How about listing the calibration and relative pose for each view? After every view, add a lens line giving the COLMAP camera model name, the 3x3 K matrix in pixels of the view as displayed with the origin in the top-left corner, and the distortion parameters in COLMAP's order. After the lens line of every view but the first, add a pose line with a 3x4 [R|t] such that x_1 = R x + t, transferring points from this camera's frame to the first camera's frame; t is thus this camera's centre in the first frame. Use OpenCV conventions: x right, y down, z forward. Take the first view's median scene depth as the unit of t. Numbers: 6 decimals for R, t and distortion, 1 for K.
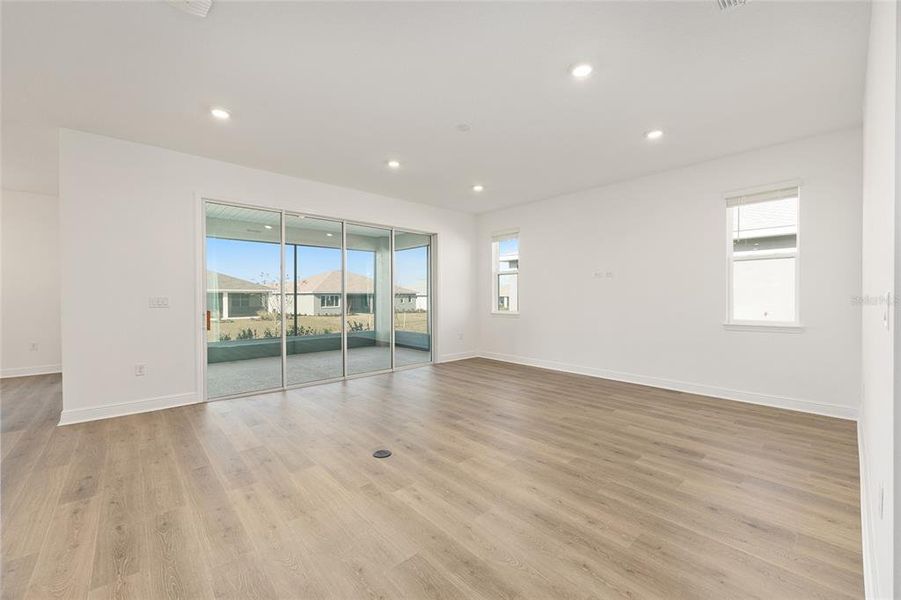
lens RADIAL K [[362.4, 0, 452.5], [0, 362.4, 298.1], [0, 0, 1]] dist [0.001088, 0.000261]
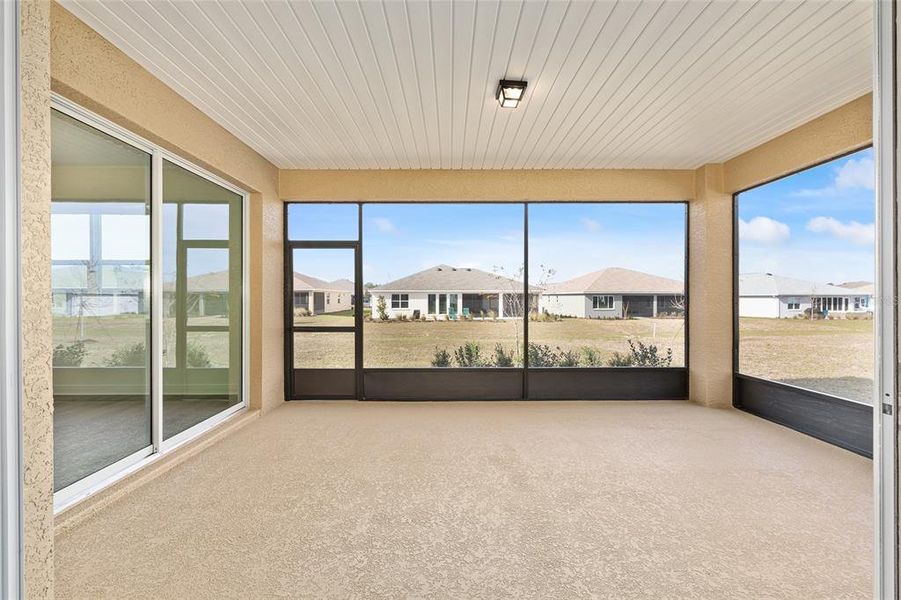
lens RADIAL K [[362.4, 0, 452.5], [0, 362.4, 298.1], [0, 0, 1]] dist [0.001088, 0.000261]
pose [[0.748848, 0.000314, -0.662742, -0.117840], [-0.001476, 0.999998, -0.001195, -0.001385], [0.662740, 0.001873, 0.748847, 0.405218]]
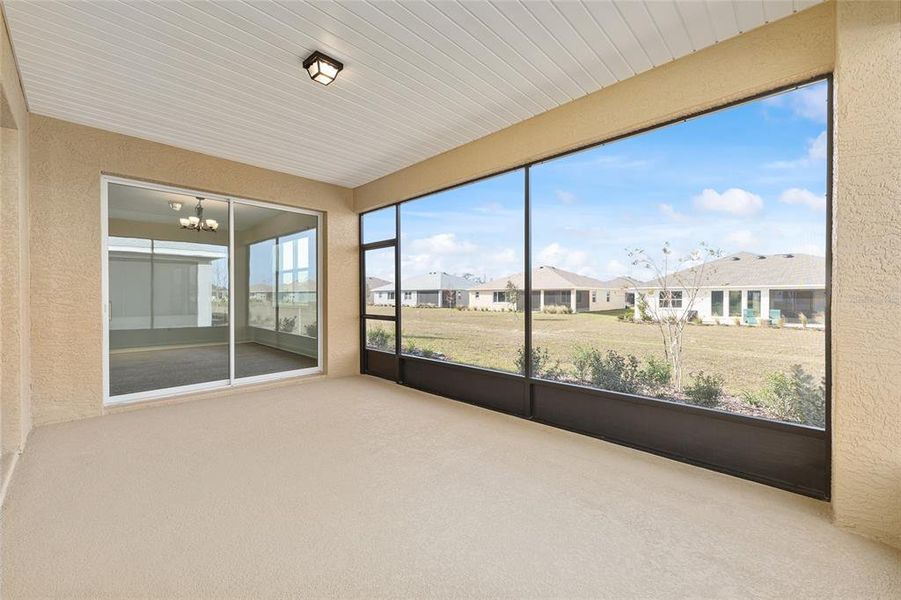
lens RADIAL K [[362.4, 0, 452.5], [0, 362.4, 298.1], [0, 0, 1]] dist [0.001088, 0.000261]
pose [[0.071715, 0.003726, -0.997418, -0.005994], [-0.002796, 0.999990, 0.003535, 0.006739], [0.997421, 0.002535, 0.071725, 0.698968]]
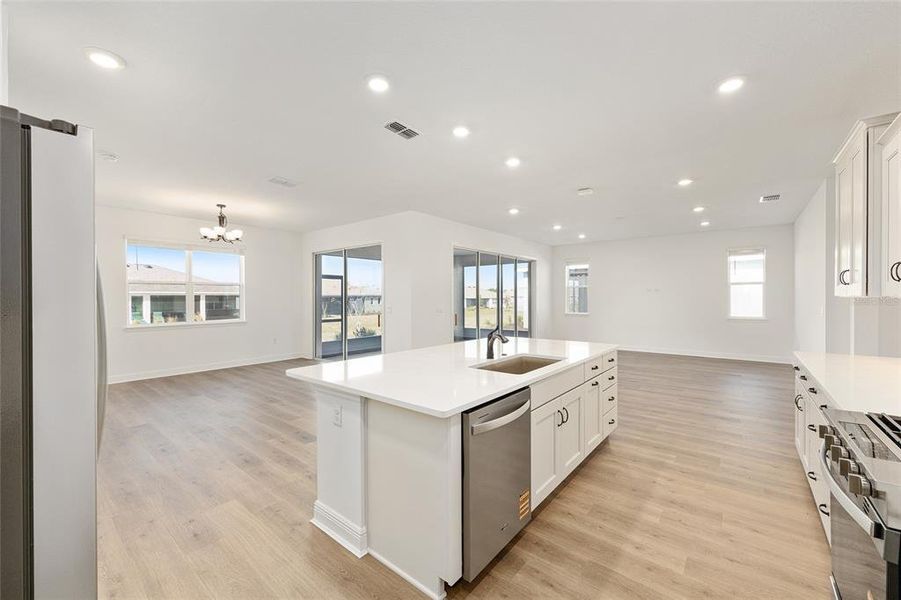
lens RADIAL K [[362.4, 0, 452.5], [0, 362.4, 298.1], [0, 0, 1]] dist [0.001088, 0.000261]
pose [[0.987714, -0.003834, 0.156225, -0.368300], [0.003938, 0.999992, -0.000356, -0.015228], [-0.156223, 0.000967, 0.987721, -0.243910]]
